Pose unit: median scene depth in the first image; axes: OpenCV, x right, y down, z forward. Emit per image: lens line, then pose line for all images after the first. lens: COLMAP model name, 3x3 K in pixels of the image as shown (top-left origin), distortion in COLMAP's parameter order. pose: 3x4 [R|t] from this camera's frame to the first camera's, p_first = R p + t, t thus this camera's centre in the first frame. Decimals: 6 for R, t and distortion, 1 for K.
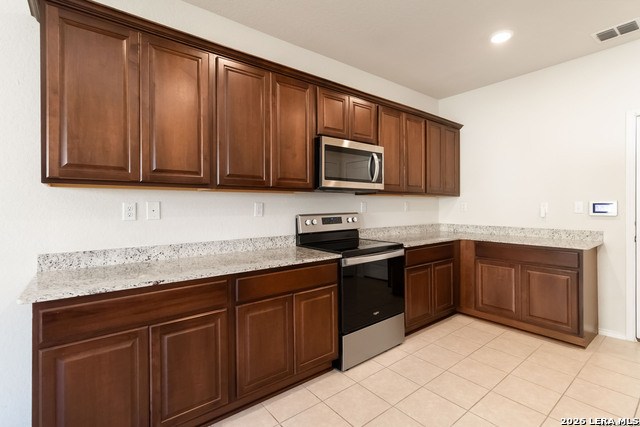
lens RADIAL K [[301.2, 0, 322.8], [0, 301.2, 205.4], [0, 0, 1]] dist [0.001547, 0.000279]
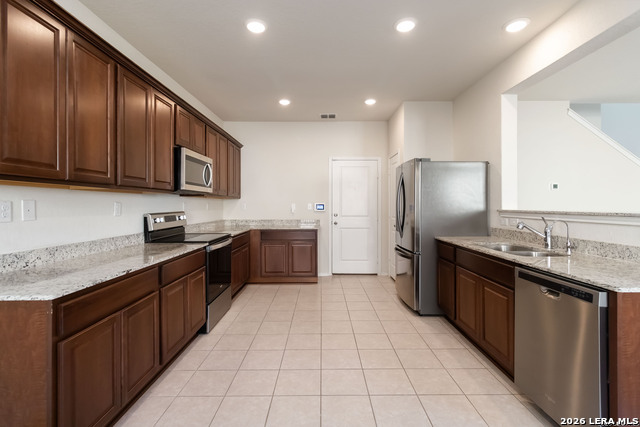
lens RADIAL K [[301.2, 0, 322.8], [0, 301.2, 205.4], [0, 0, 1]] dist [0.001547, 0.000279]
pose [[0.619437, 0.001765, 0.785045, -0.576699], [-0.000695, 0.999998, -0.001700, 0.002728], [-0.785046, 0.000508, 0.619437, -0.174554]]
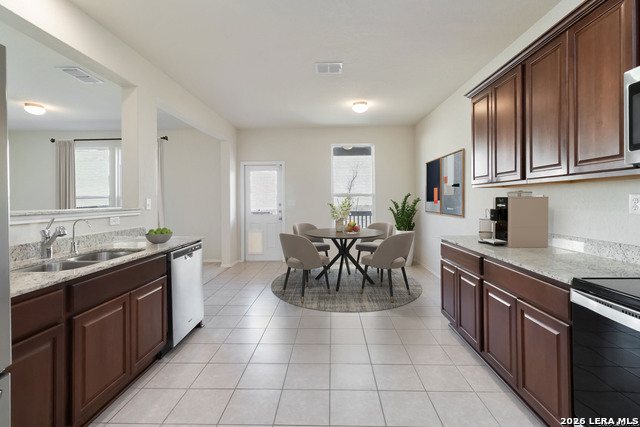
lens RADIAL K [[301.2, 0, 322.8], [0, 301.2, 205.4], [0, 0, 1]] dist [0.001547, 0.000279]
pose [[-0.641150, 0.019528, -0.767167, 0.743397], [0.010194, 0.999805, 0.016930, -0.001378], [0.767348, 0.003035, -0.641224, 0.883531]]
